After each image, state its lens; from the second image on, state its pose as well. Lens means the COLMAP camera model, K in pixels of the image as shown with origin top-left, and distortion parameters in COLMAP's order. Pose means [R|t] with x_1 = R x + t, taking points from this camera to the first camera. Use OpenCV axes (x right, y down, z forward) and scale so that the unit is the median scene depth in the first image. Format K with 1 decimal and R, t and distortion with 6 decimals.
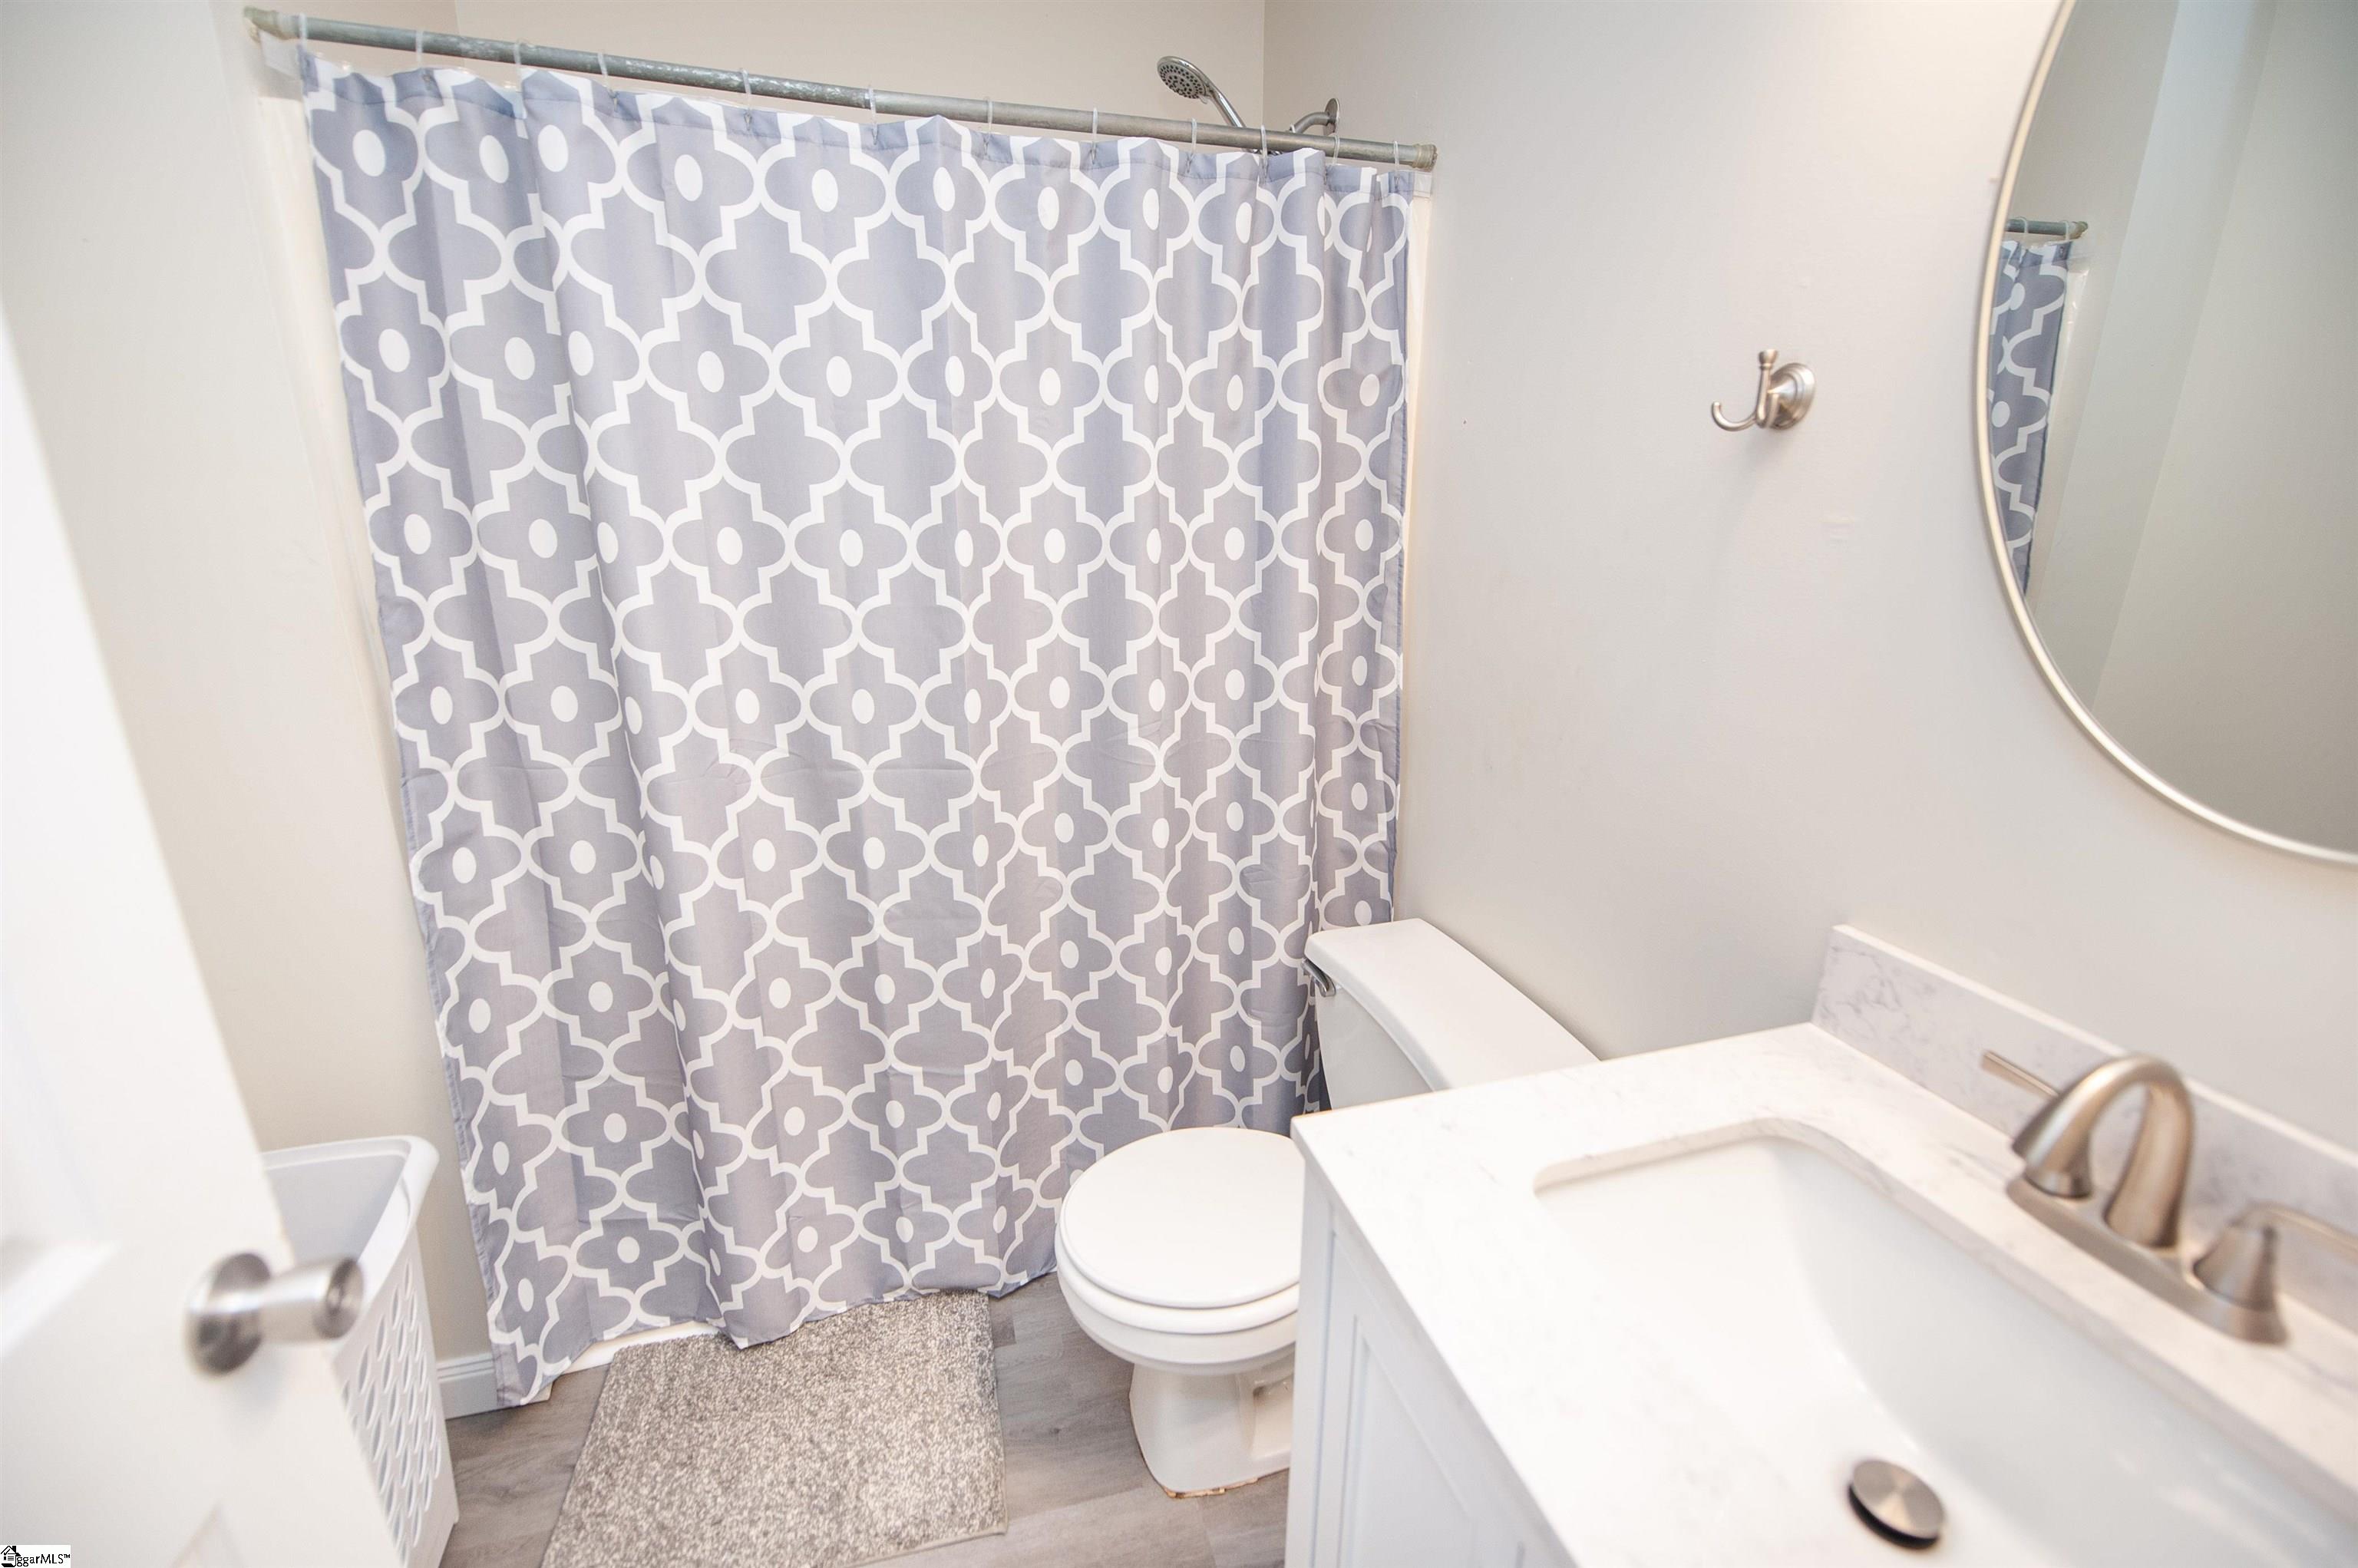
lens RADIAL K [[955.6, 0, 1181.5], [0, 955.6, 794.3], [0, 0, 1]] dist [-0.016727, -0.003925]
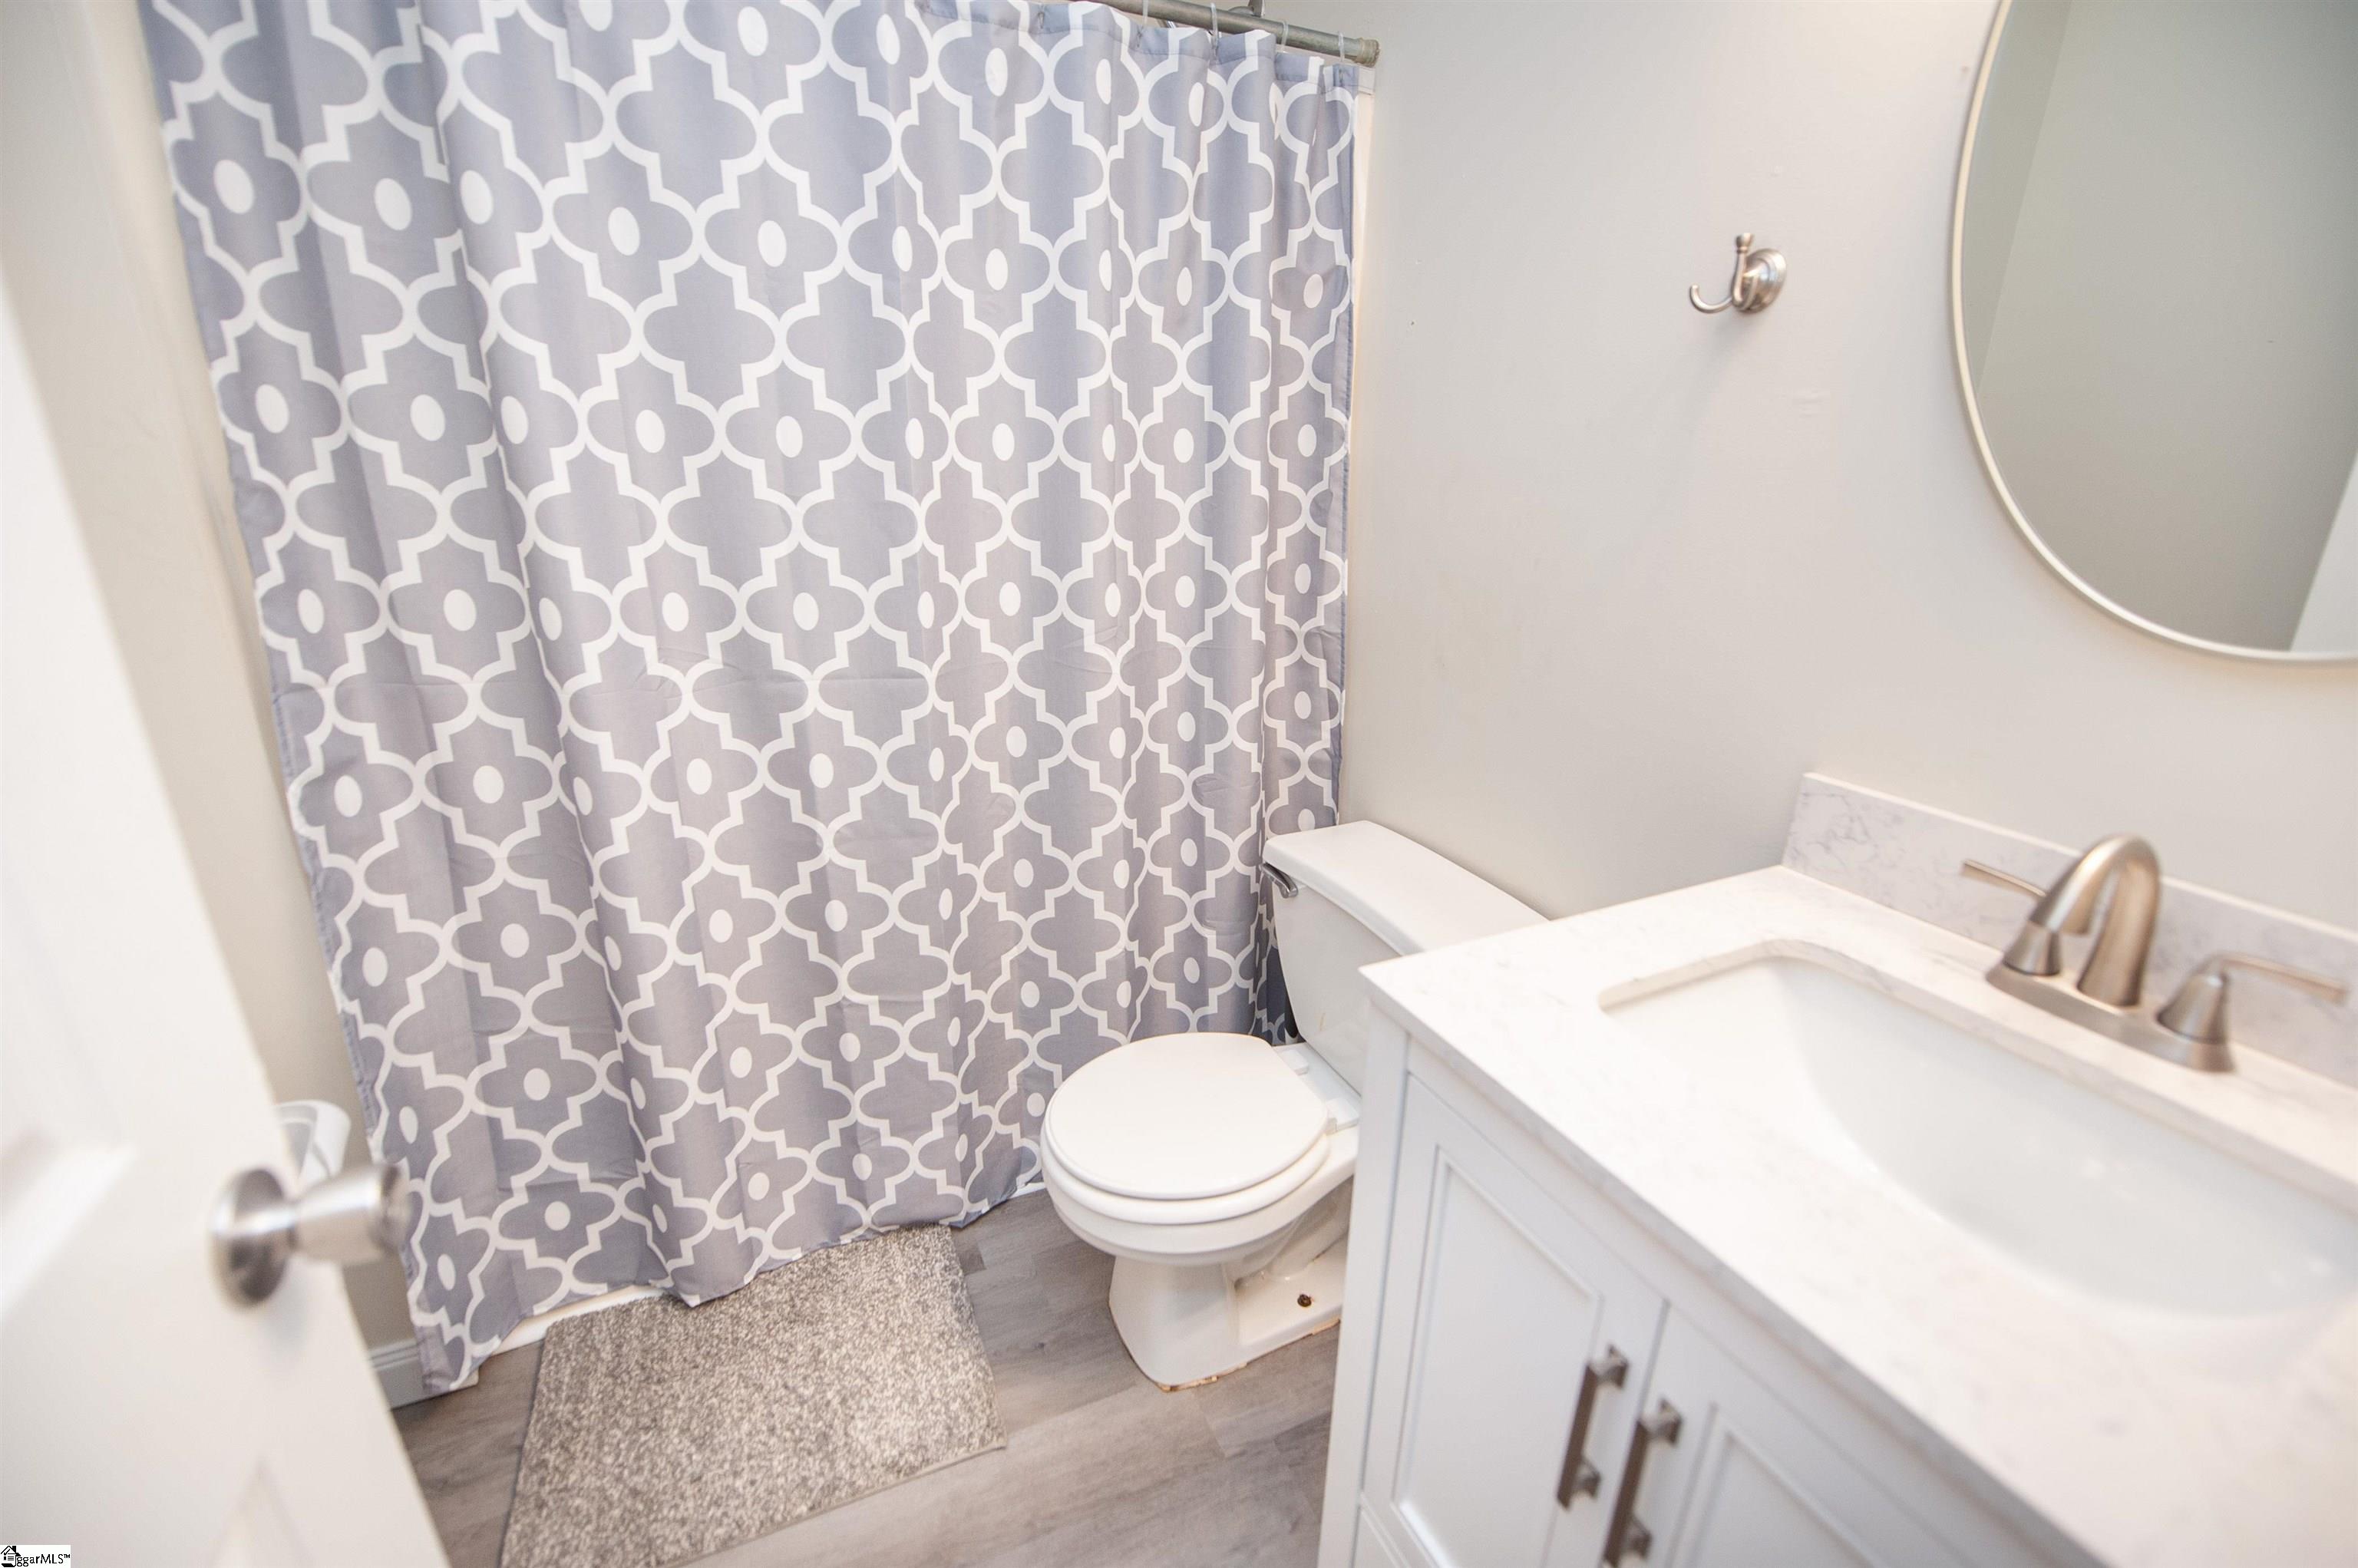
lens RADIAL K [[955.6, 0, 1181.5], [0, 955.6, 794.3], [0, 0, 1]] dist [-0.016727, -0.003925]
pose [[0.987646, -0.039977, 0.151516, -0.118324], [0.033447, 0.998409, 0.045404, 0.055702], [-0.153090, -0.039775, 0.987411, 0.017145]]
